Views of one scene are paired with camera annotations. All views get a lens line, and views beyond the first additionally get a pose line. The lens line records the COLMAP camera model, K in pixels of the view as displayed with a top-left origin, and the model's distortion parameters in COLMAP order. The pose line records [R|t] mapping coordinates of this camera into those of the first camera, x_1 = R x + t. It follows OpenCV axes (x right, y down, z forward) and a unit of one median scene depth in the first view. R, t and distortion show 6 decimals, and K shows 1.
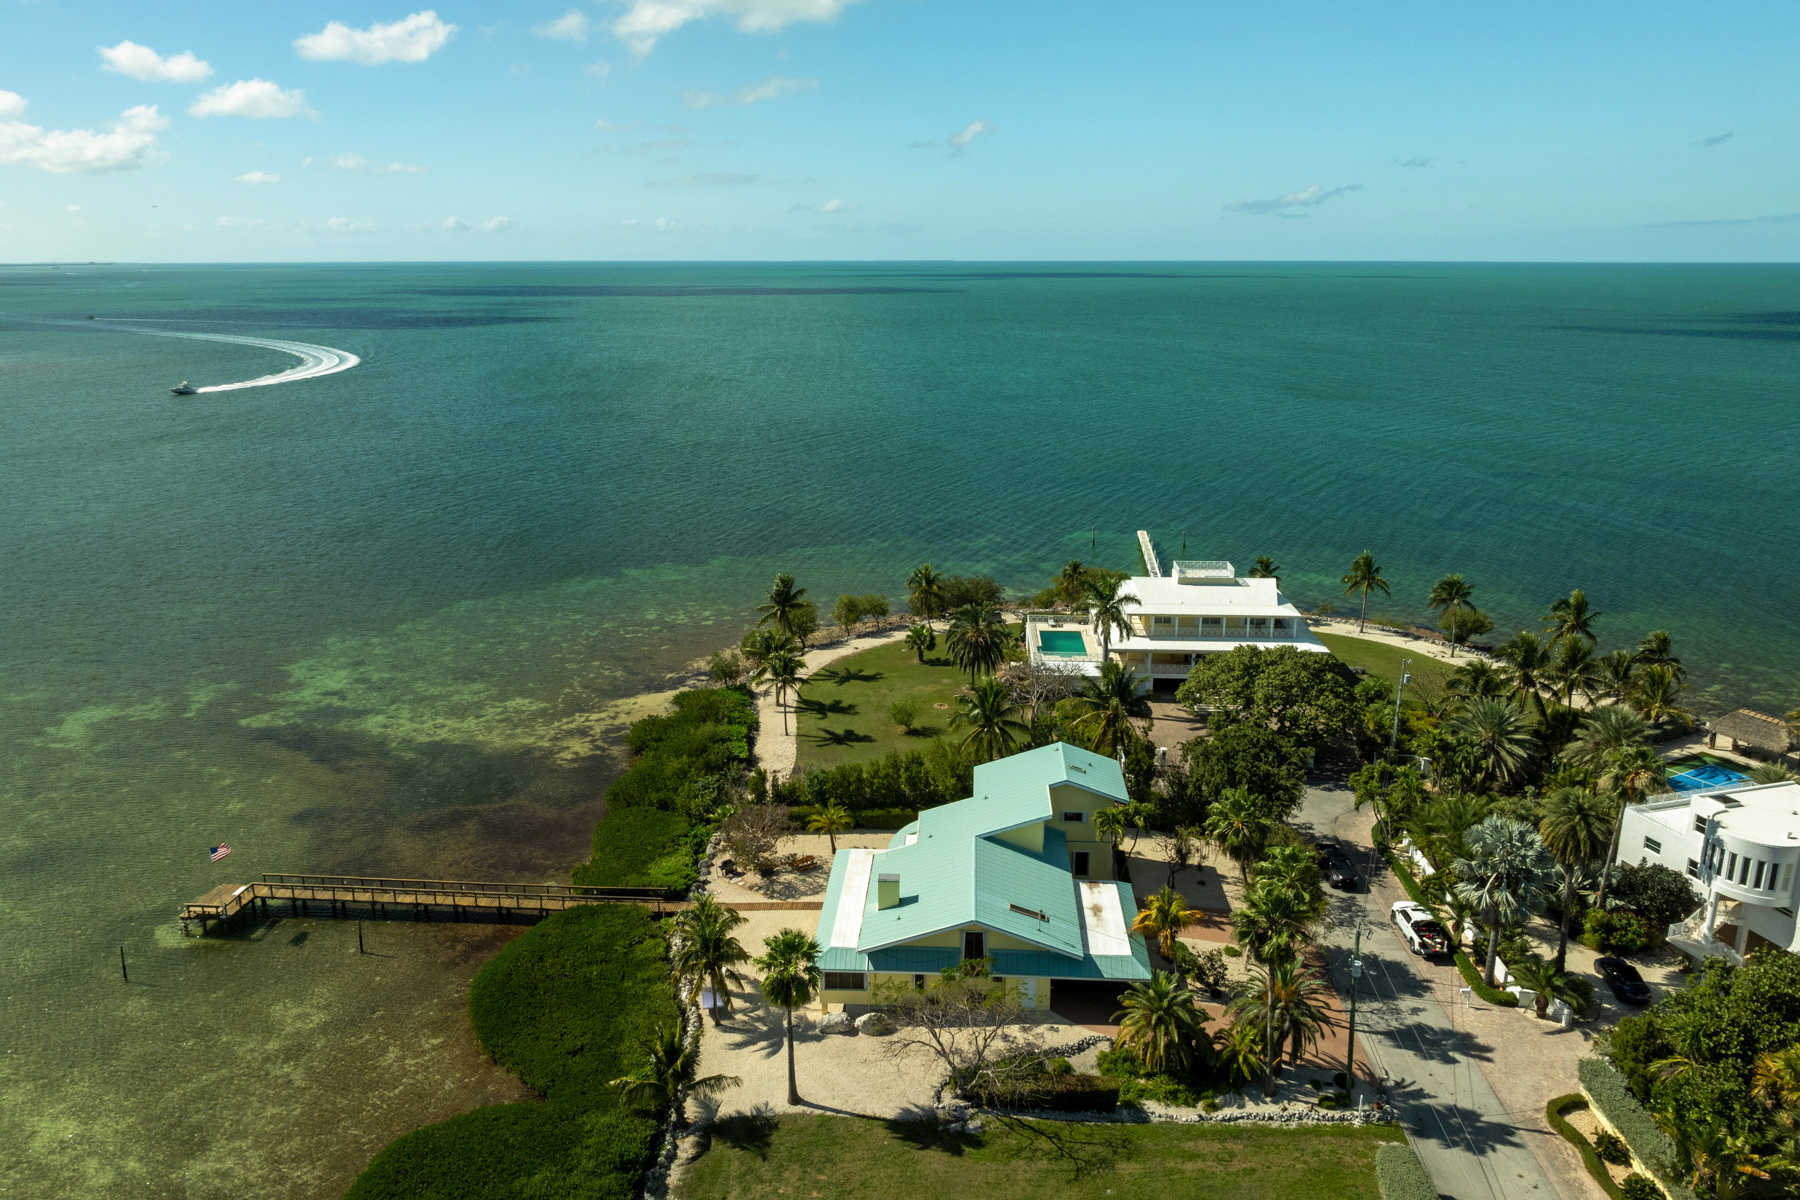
lens RADIAL K [[1274.8, 0, 902.2], [0, 1274.8, 592.1], [0, 0, 1]] dist [-0.000654, -0.005002]
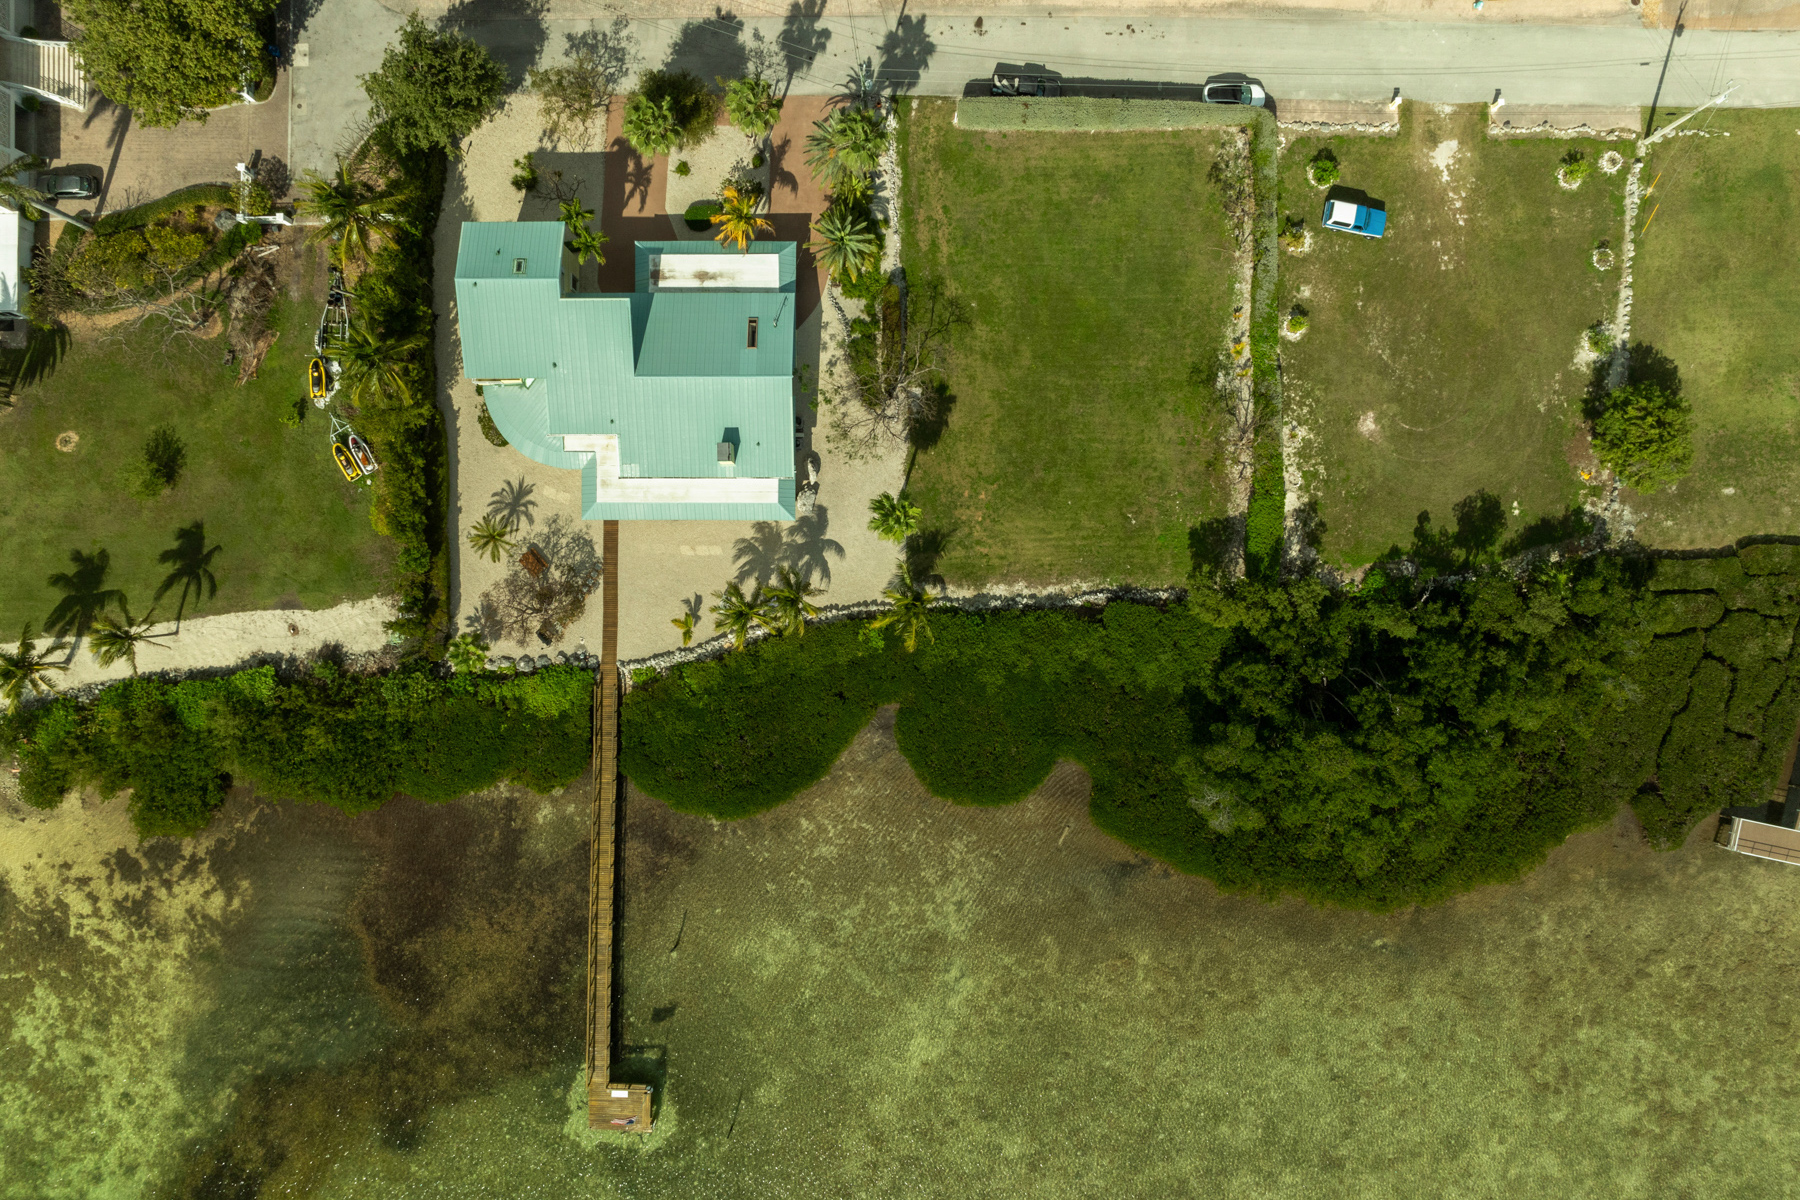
lens RADIAL K [[1266.4, 0, 906.0], [0, 1266.4, 598.5], [0, 0, 1]] dist [-0.037743, 0.004060]
pose [[-0.057496, -0.998337, 0.004066, -0.141992], [0.252360, -0.010593, 0.967575, -0.755427], [-0.965924, 0.056658, 0.252550, 0.525476]]
